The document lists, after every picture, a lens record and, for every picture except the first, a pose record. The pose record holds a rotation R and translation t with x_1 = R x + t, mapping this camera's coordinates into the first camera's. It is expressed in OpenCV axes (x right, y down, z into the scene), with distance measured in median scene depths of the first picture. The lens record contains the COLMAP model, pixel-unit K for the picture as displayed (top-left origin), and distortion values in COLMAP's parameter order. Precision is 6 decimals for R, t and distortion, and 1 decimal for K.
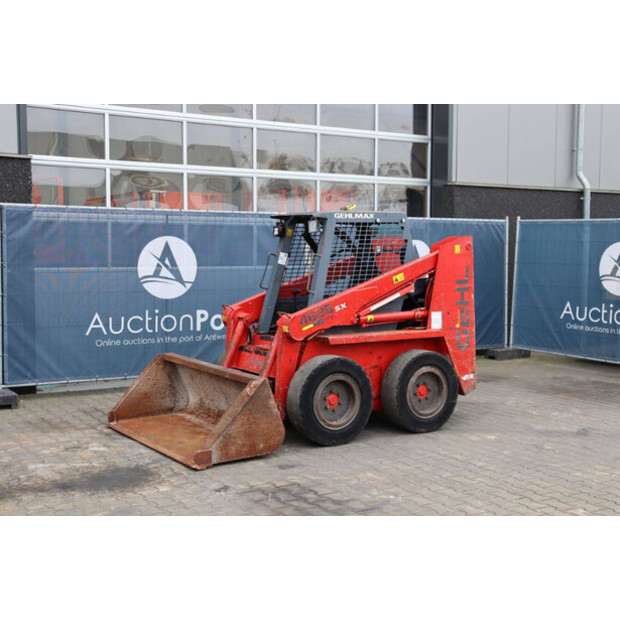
lens RADIAL K [[864.9, 0, 311.6], [0, 864.9, 310.6], [0, 0, 1]] dist [0.078757, 0.000000]
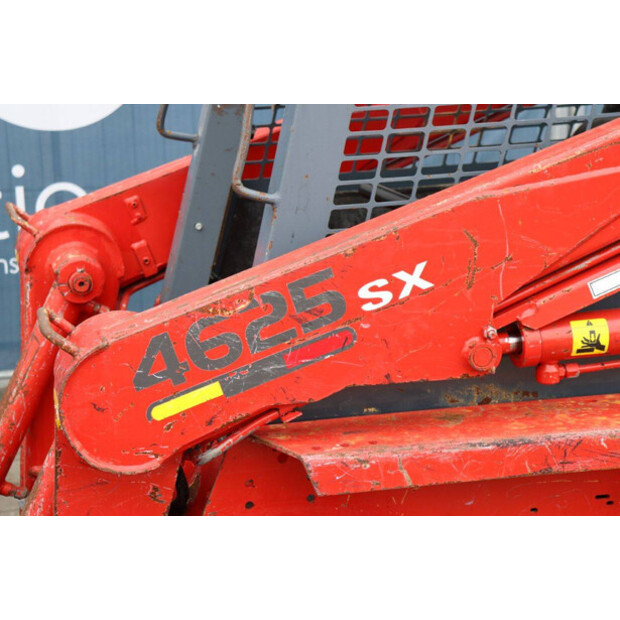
lens RADIAL K [[1394.3, 0, 305.3], [0, 1394.3, 311.4], [0, 0, 1]] dist [0.474012, 0.000000]
pose [[0.944268, 0.062159, -0.323255, 0.102382], [-0.005834, 0.985016, 0.172366, -0.045611], [0.329125, -0.160874, 0.930482, 0.660405]]
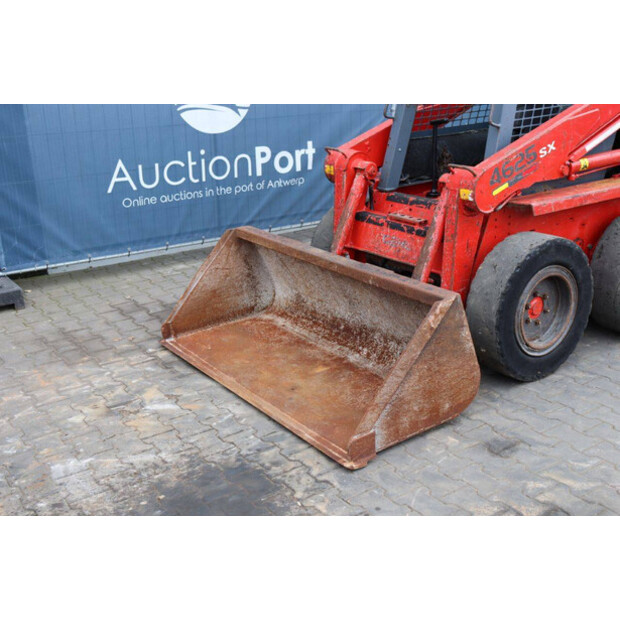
lens RADIAL K [[748.8, 0, 306.3], [0, 748.8, 307.5], [0, 0, 1]] dist [0.002649, 0.000000]
pose [[0.998833, -0.044953, 0.017638, -0.132007], [0.039139, 0.967569, 0.249555, -0.030651], [-0.028284, -0.248573, 0.968200, 0.447344]]
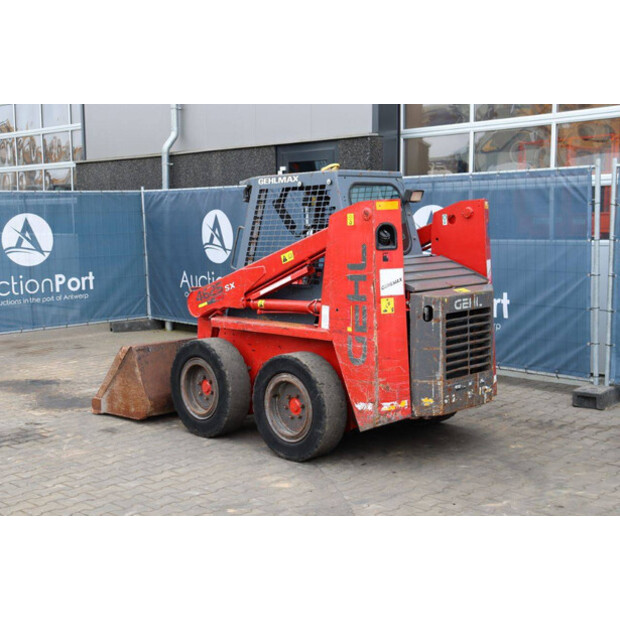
lens RADIAL K [[895.0, 0, 314.9], [0, 895.0, 303.5], [0, 0, 1]] dist [0.068203, 0.000000]
pose [[0.206128, 0.086440, -0.974700, 0.867368], [-0.059634, 0.995349, 0.075660, -0.056343], [0.976706, 0.042530, 0.210324, 0.821502]]
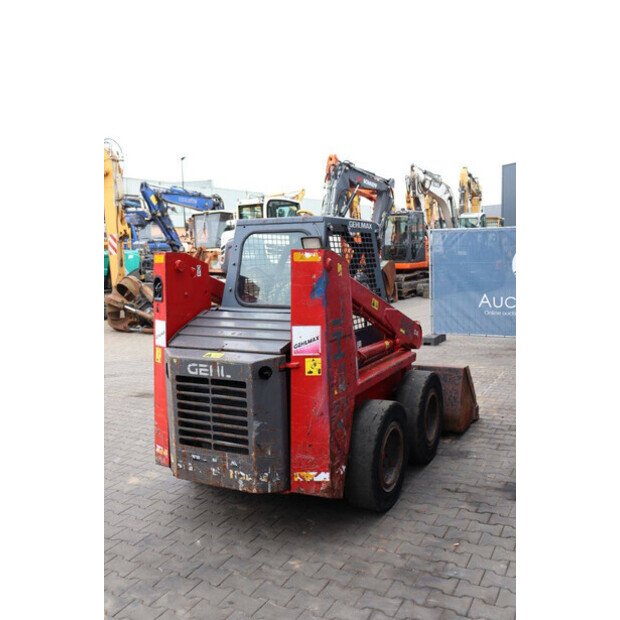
lens RADIAL K [[613.0, 0, 309.5], [0, 613.0, 312.4], [0, 0, 1]] dist [-0.069945, 0.000000]
pose [[-0.871208, 0.066585, -0.486377, 0.322877], [-0.022115, 0.984430, 0.174382, -0.128877], [0.490415, 0.162679, -0.856171, 1.510017]]
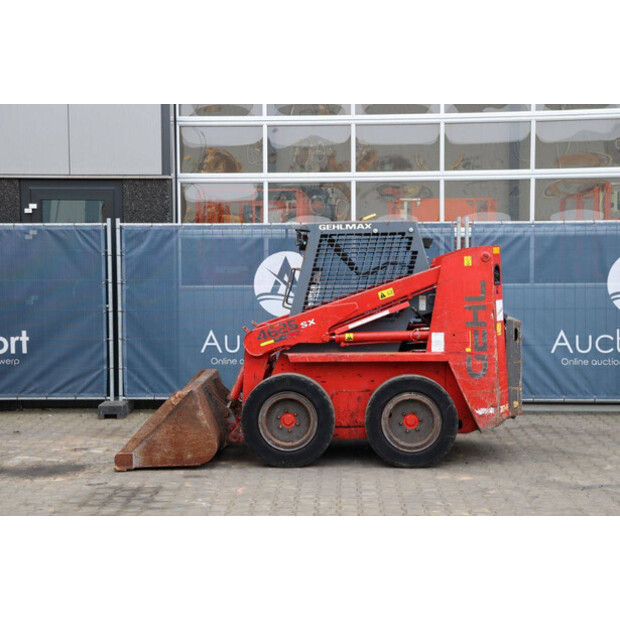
lens RADIAL K [[1216.1, 0, 310.1], [0, 1216.1, 307.6], [0, 0, 1]] dist [0.300164, 0.000000]
pose [[0.822207, 0.009472, -0.569110, 0.731727], [-0.032305, 0.999026, -0.030046, 0.017257], [0.568271, 0.043089, 0.821712, -0.089609]]
